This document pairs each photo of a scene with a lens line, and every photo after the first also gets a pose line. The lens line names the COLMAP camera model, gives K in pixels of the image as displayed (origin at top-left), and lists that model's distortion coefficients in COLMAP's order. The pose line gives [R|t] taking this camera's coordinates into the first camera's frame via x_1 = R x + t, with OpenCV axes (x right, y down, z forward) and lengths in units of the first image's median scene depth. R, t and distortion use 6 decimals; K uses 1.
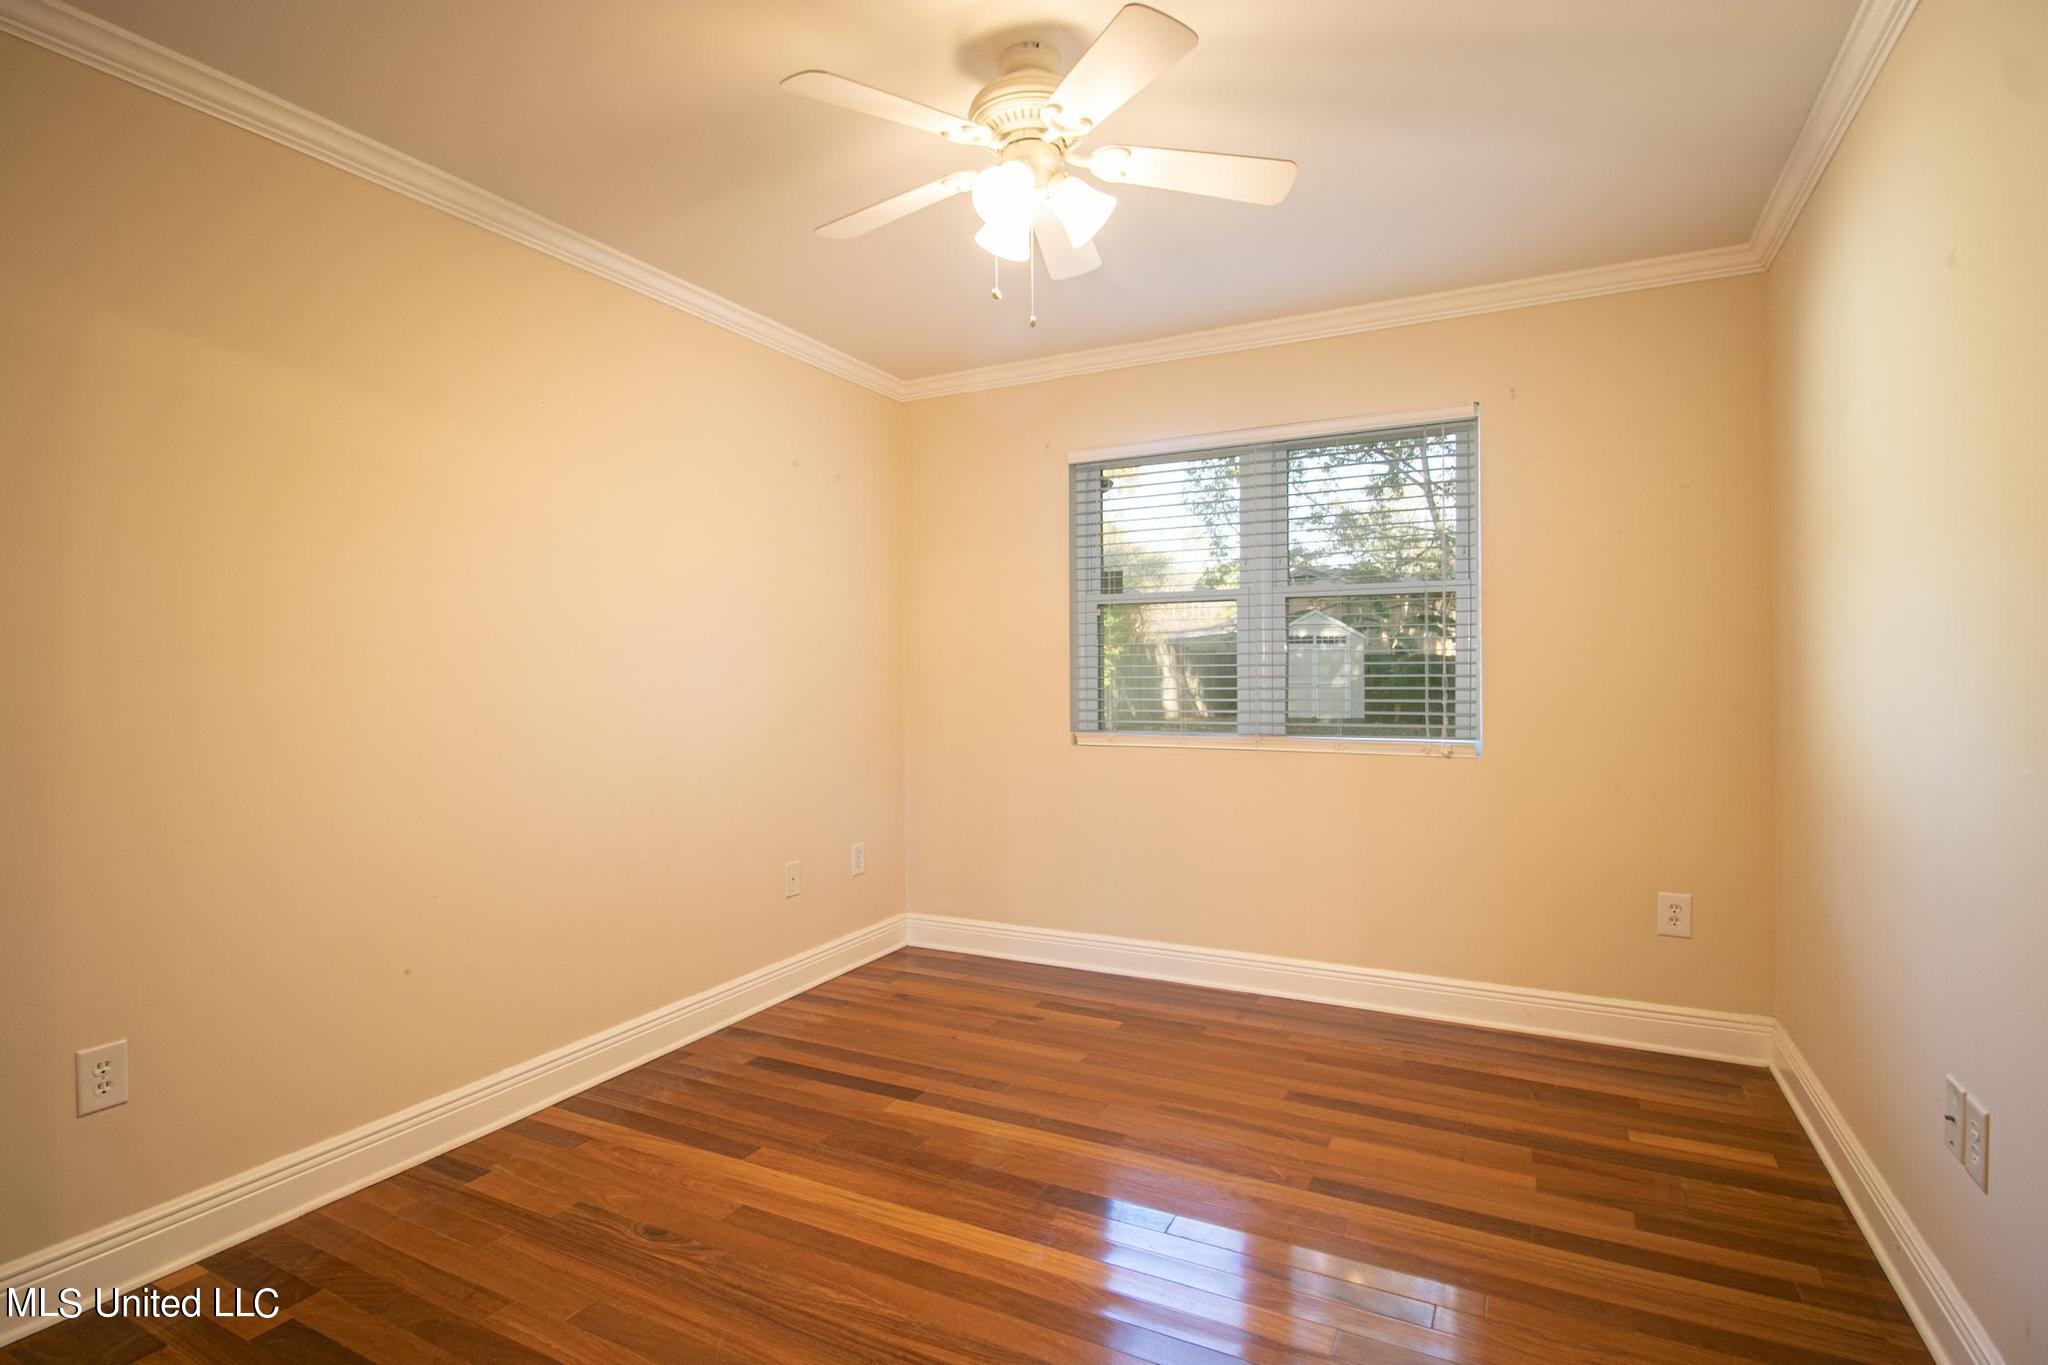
lens RADIAL K [[1008.5, 0, 1020.8], [0, 1008.5, 675.8], [0, 0, 1]] dist [-0.017520, -0.002170]
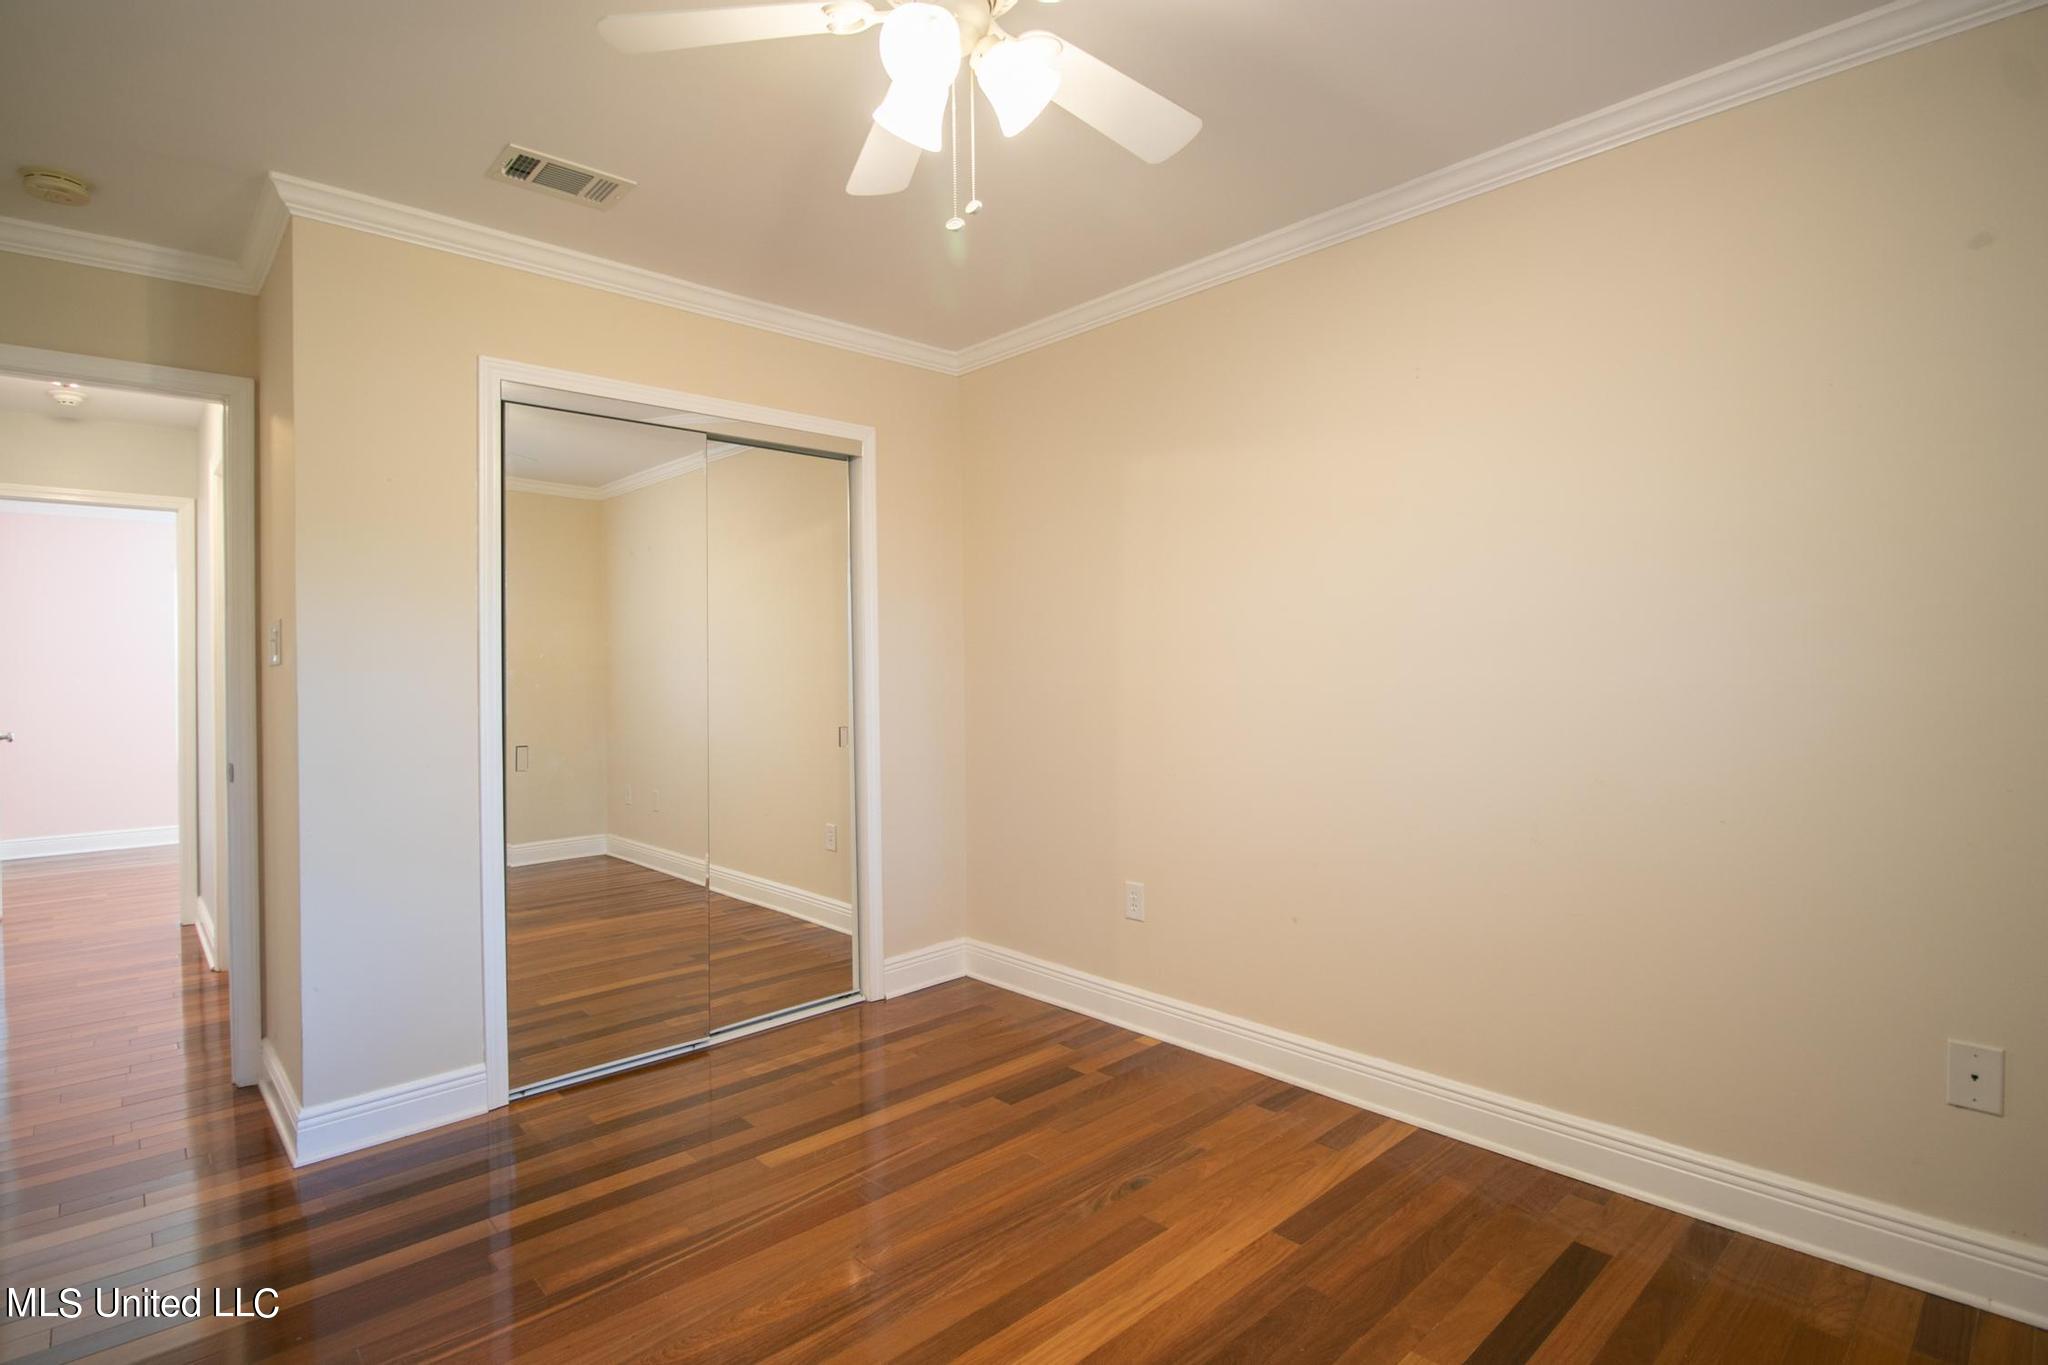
lens RADIAL K [[1008.5, 0, 1018.5], [0, 1008.5, 676.5], [0, 0, 1]] dist [-0.017520, -0.002170]
pose [[-0.344605, 0.016099, -0.938610, 0.607498], [-0.000502, 0.999850, 0.017334, -0.010011], [0.938748, 0.006444, -0.344545, 1.104525]]
